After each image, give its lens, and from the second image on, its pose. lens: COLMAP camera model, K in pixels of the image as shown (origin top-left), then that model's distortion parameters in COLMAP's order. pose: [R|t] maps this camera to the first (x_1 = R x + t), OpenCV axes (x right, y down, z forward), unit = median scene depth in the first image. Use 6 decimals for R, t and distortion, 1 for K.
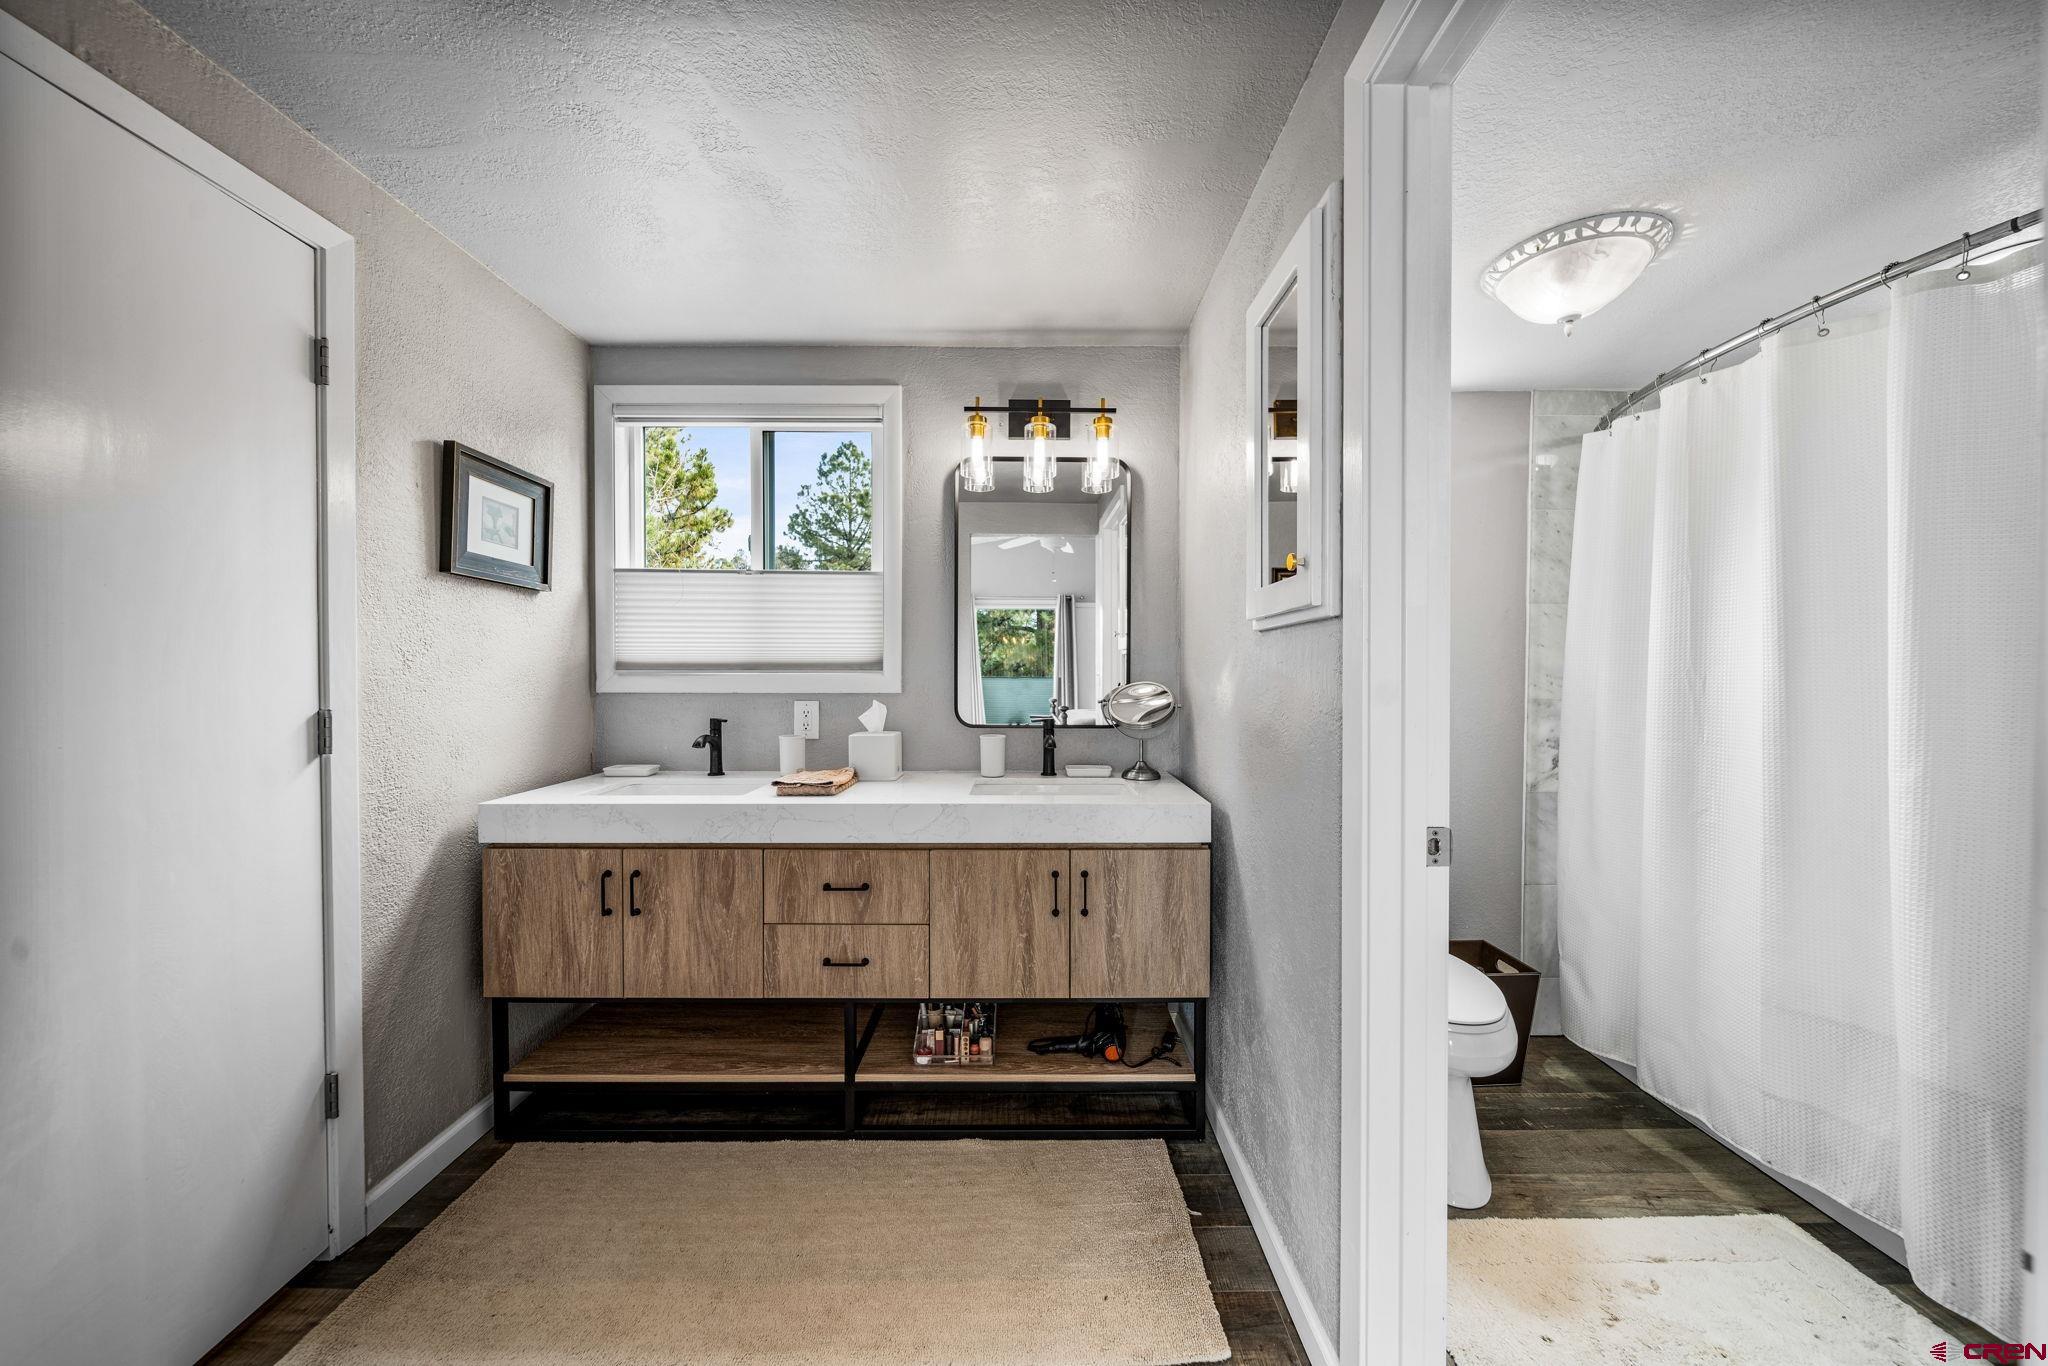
lens RADIAL K [[738.5, 0, 1024.5], [0, 738.5, 678.3], [0, 0, 1]] dist [-0.008064, -0.000660]
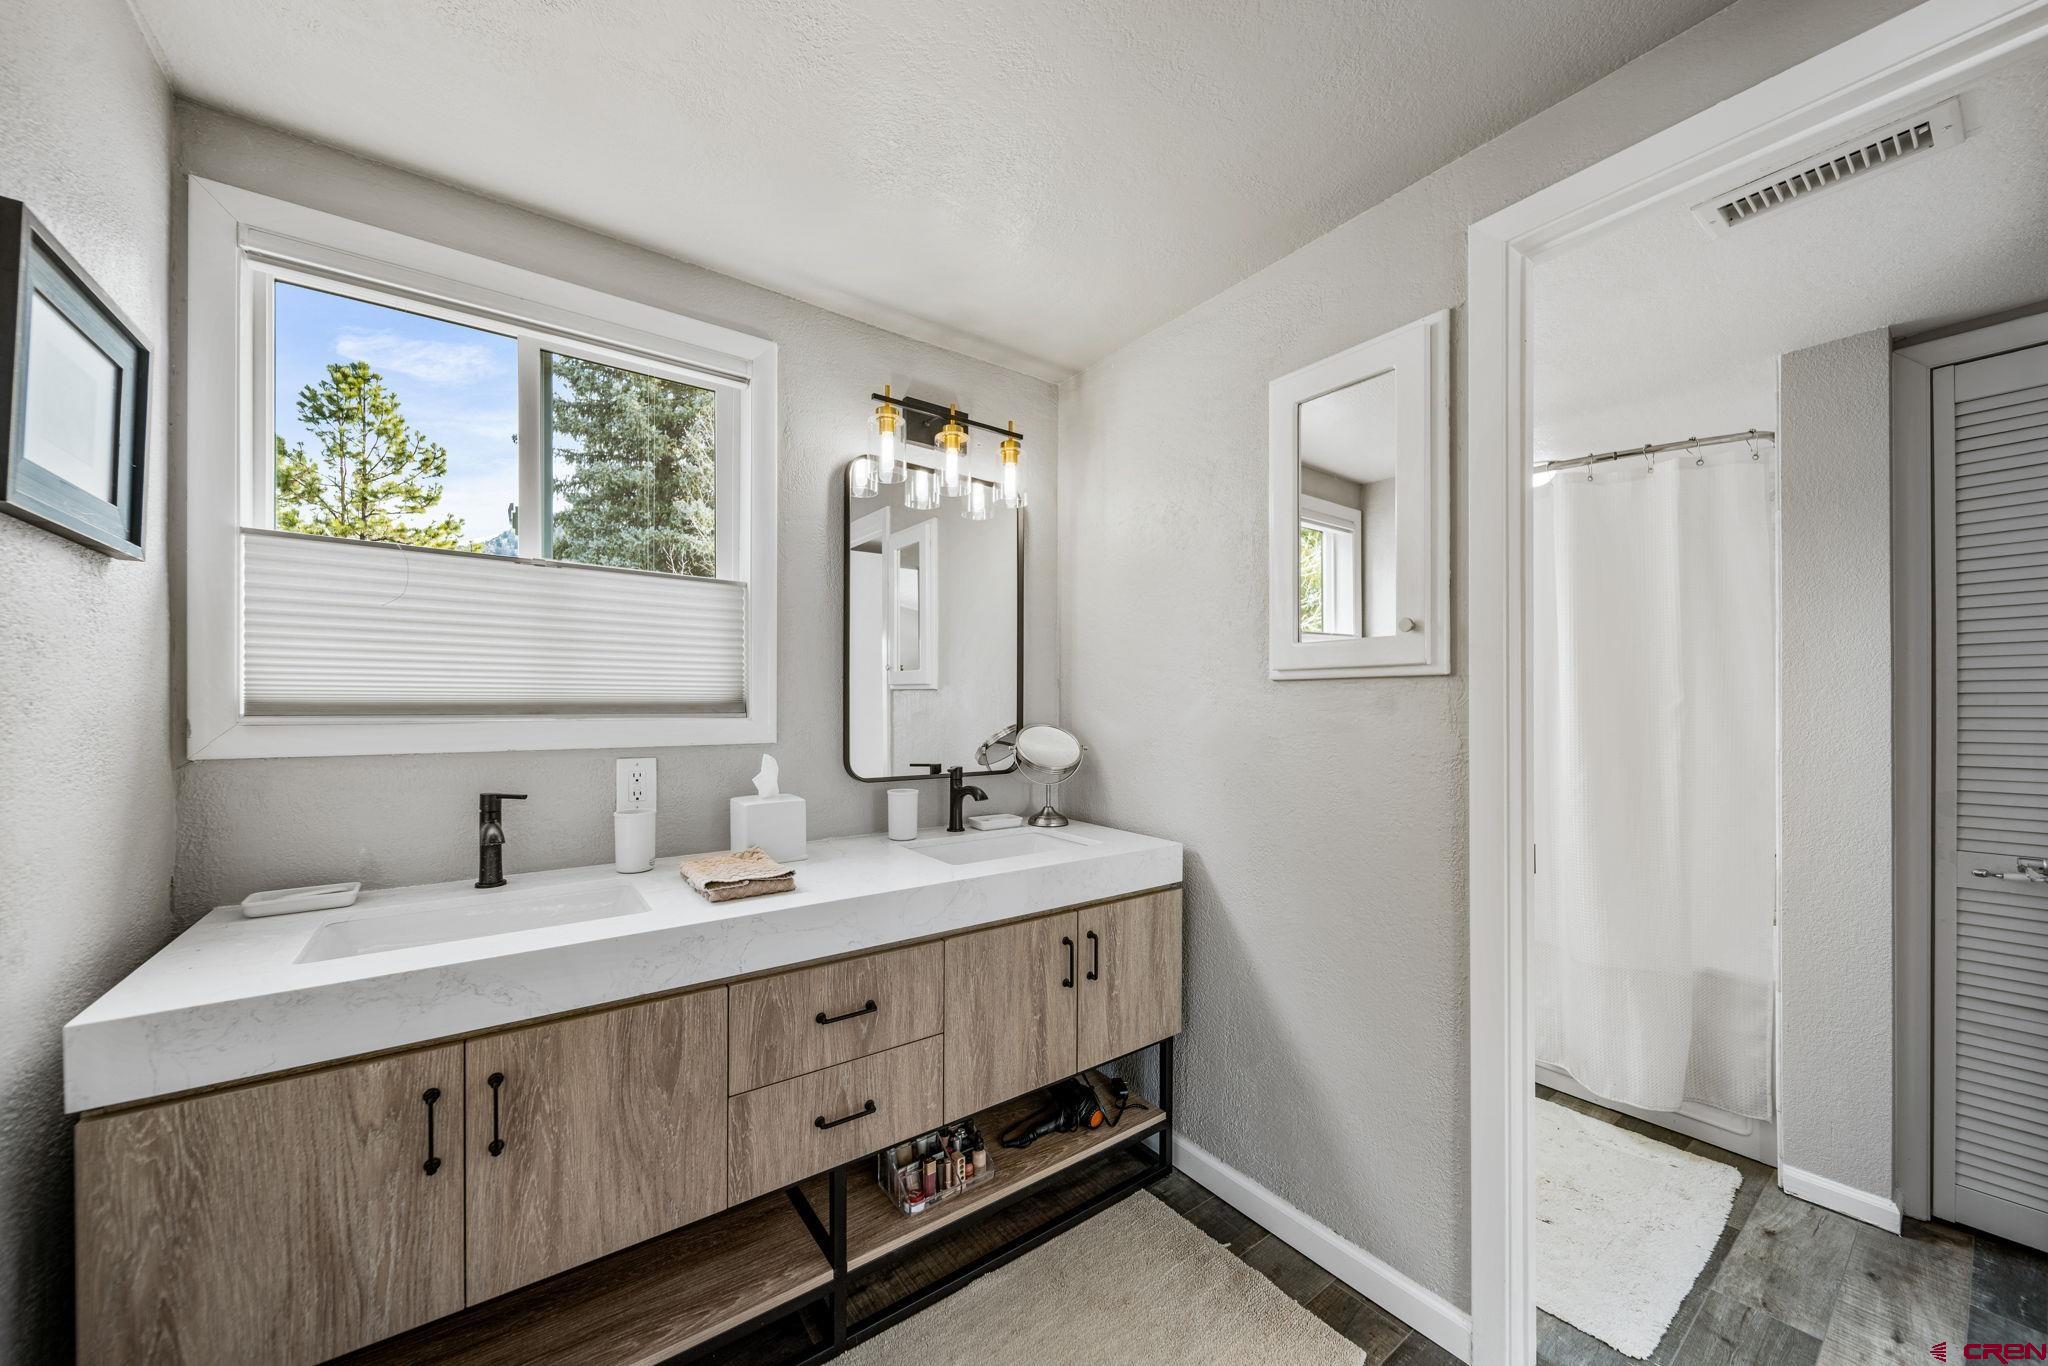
lens RADIAL K [[738.5, 0, 1027.6], [0, 738.5, 701.3], [0, 0, 1]] dist [-0.008064, -0.000660]
pose [[0.802912, 0.003427, 0.596088, -0.534989], [0.002085, 0.999961, -0.008557, -0.020539], [-0.596094, 0.008113, 0.802874, 0.297892]]
